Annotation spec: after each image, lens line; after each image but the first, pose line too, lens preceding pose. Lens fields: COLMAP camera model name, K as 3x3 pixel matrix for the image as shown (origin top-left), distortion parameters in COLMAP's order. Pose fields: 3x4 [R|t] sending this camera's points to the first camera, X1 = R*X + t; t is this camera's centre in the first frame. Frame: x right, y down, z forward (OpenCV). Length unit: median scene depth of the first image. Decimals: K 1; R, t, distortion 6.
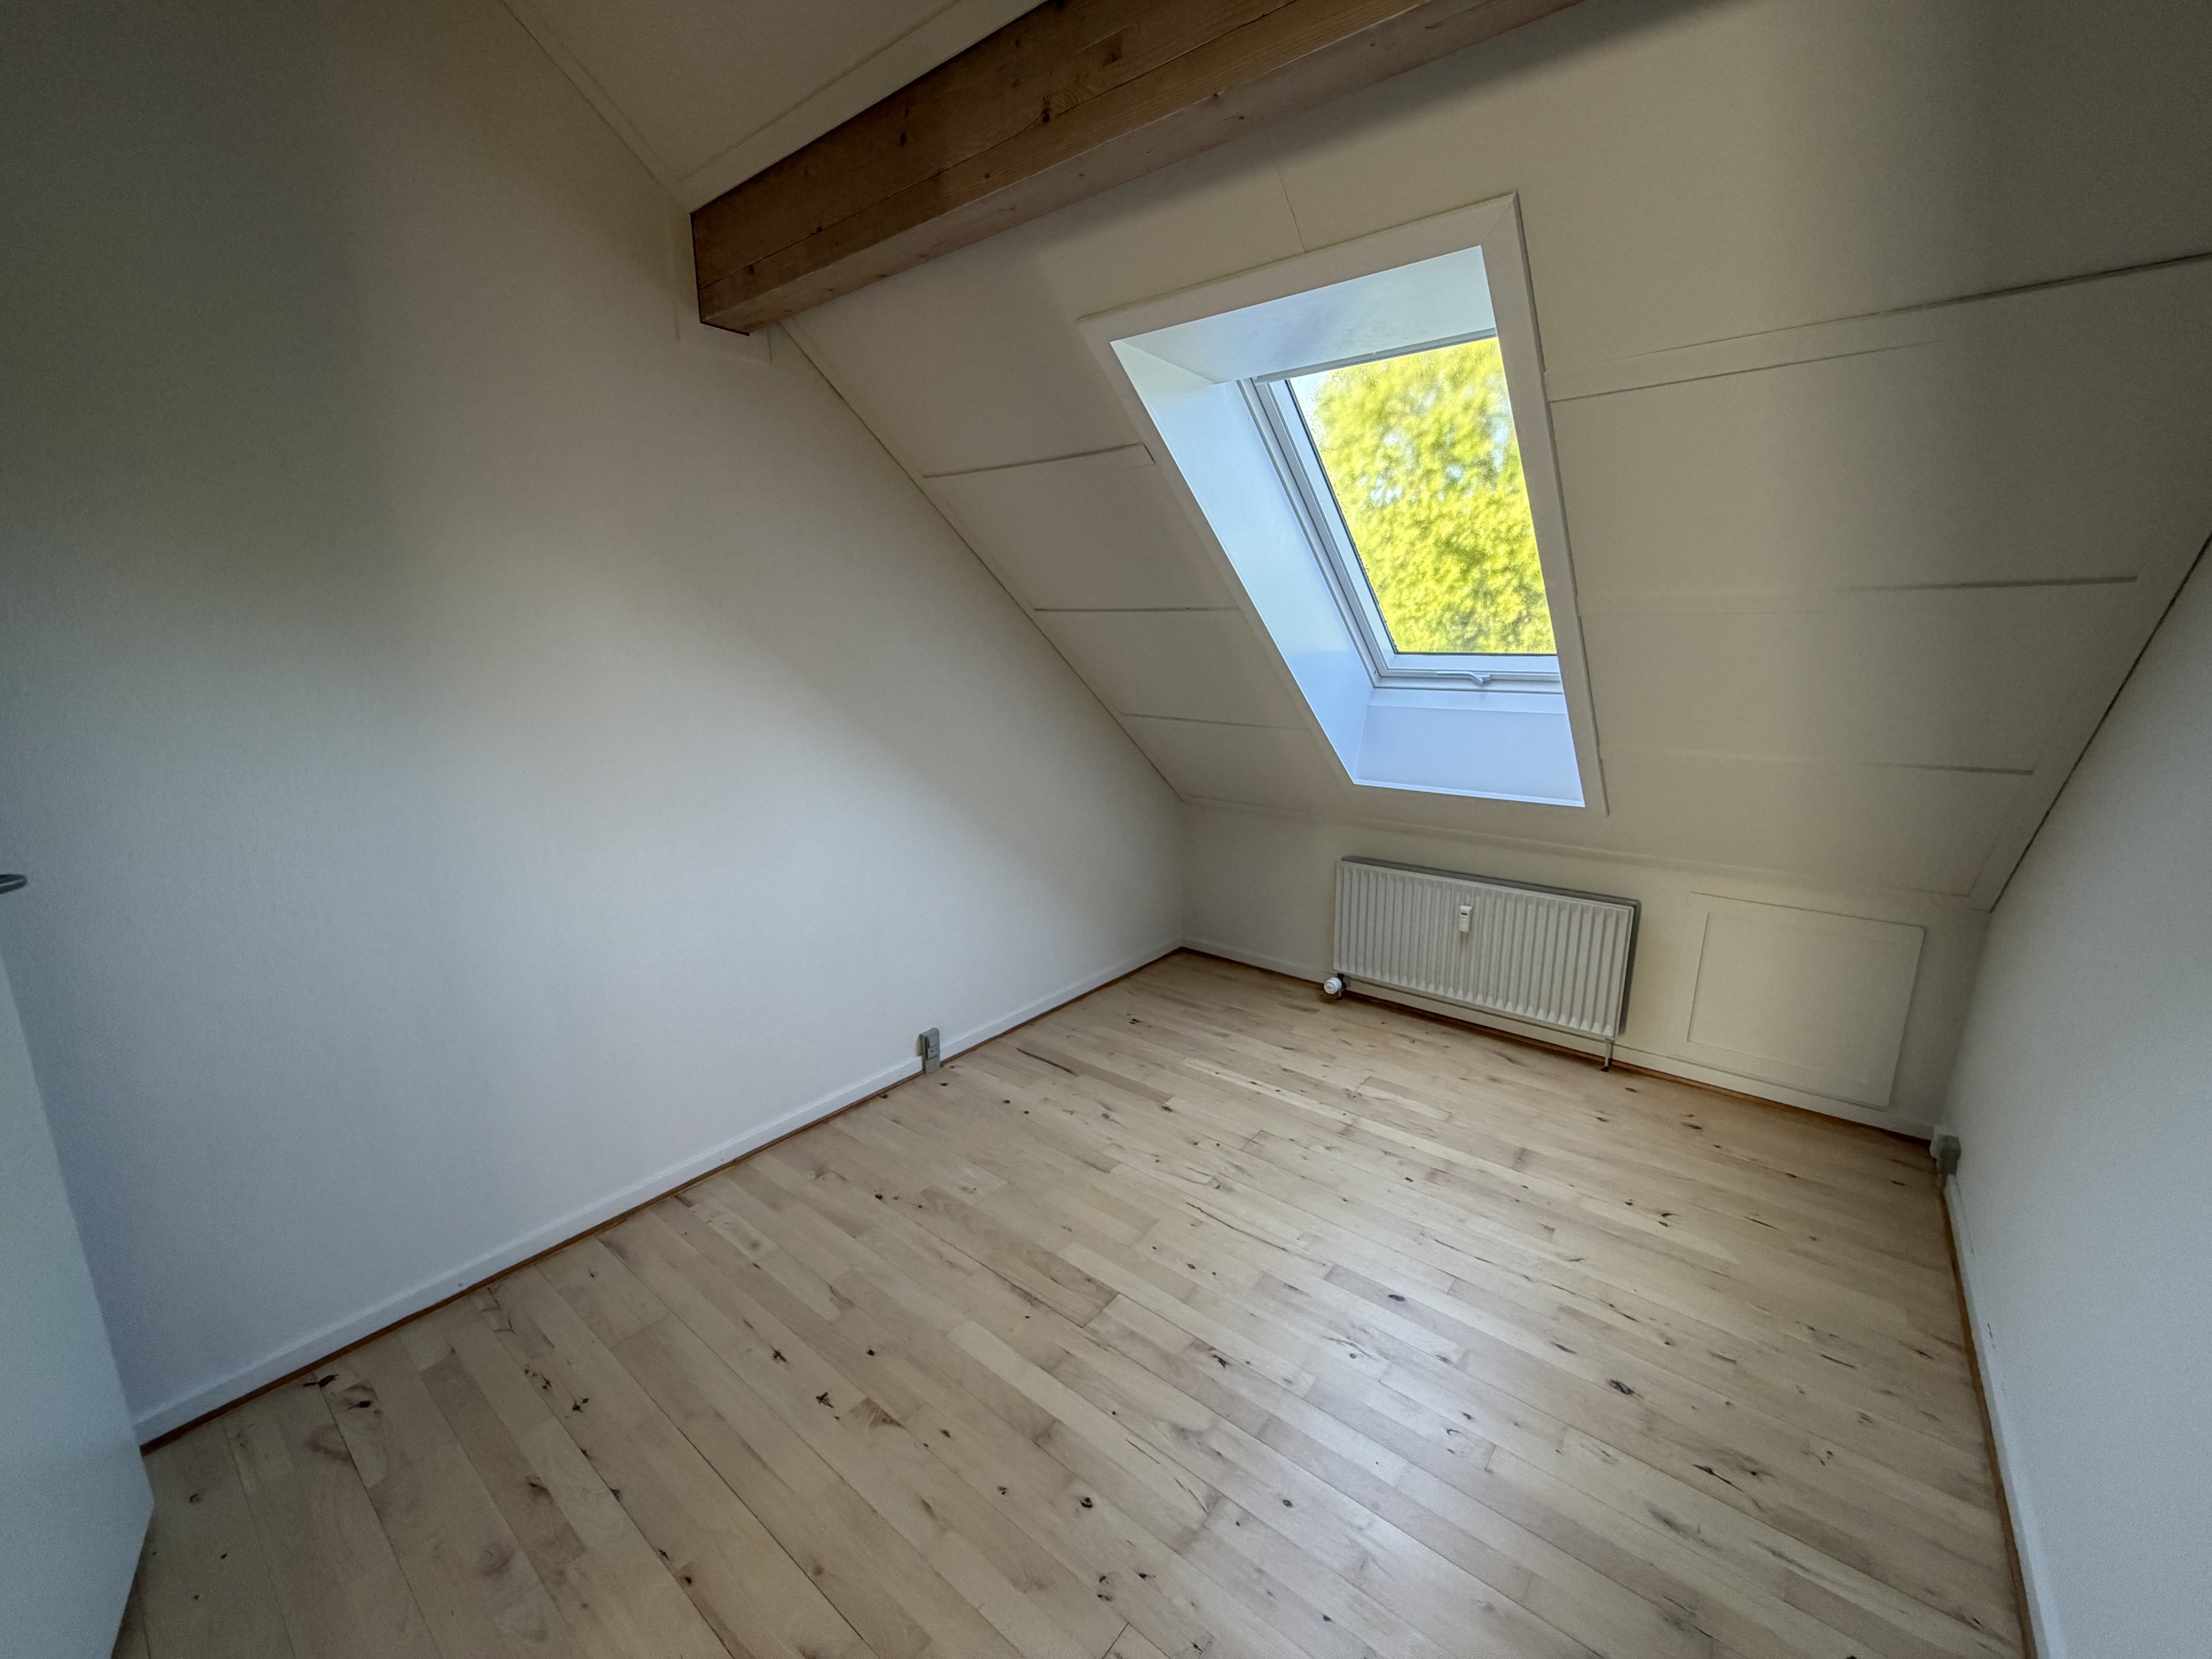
lens RADIAL K [[886.9, 0, 1103.9], [0, 886.9, 828.7], [0, 0, 1]] dist [0.001128, 0.000428]
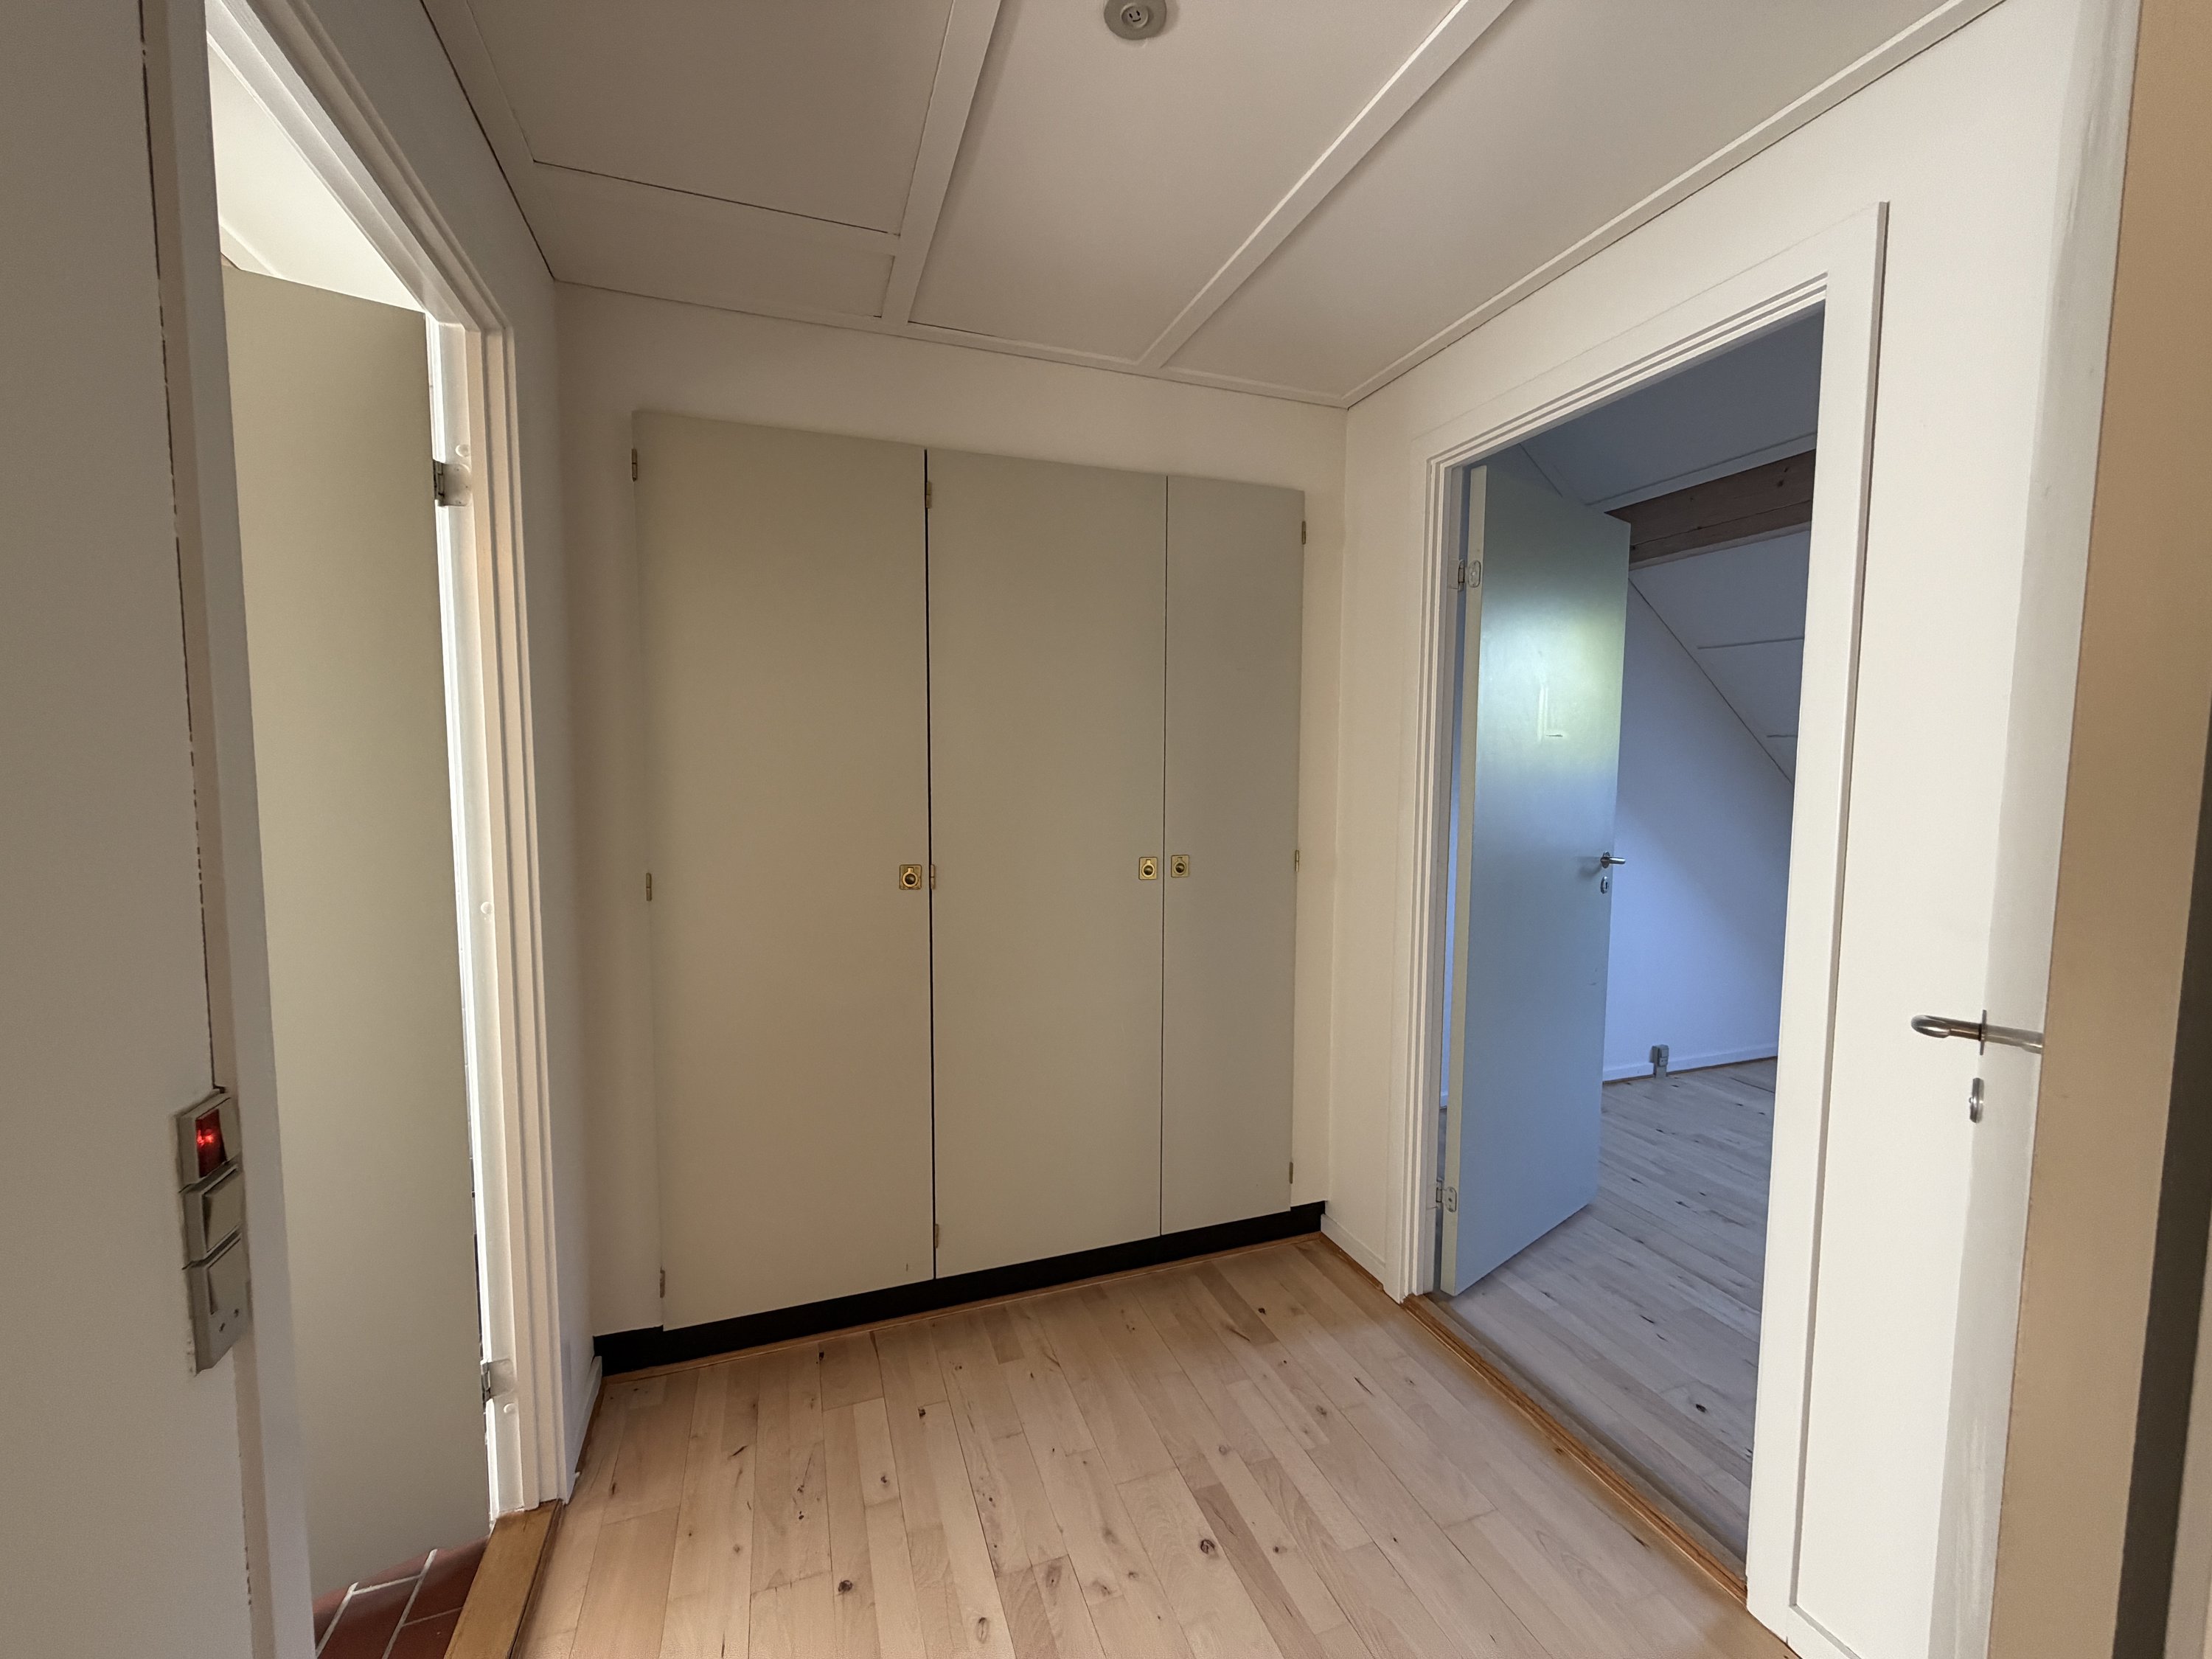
lens RADIAL K [[886.9, 0, 1102.5], [0, 886.9, 830.2], [0, 0, 1]] dist [0.001128, 0.000428]
pose [[0.850739, 0.055085, -0.522693, -0.232154], [-0.120846, 0.988349, -0.092531, 0.132800], [0.511506, 0.141885, 0.847485, -0.617306]]
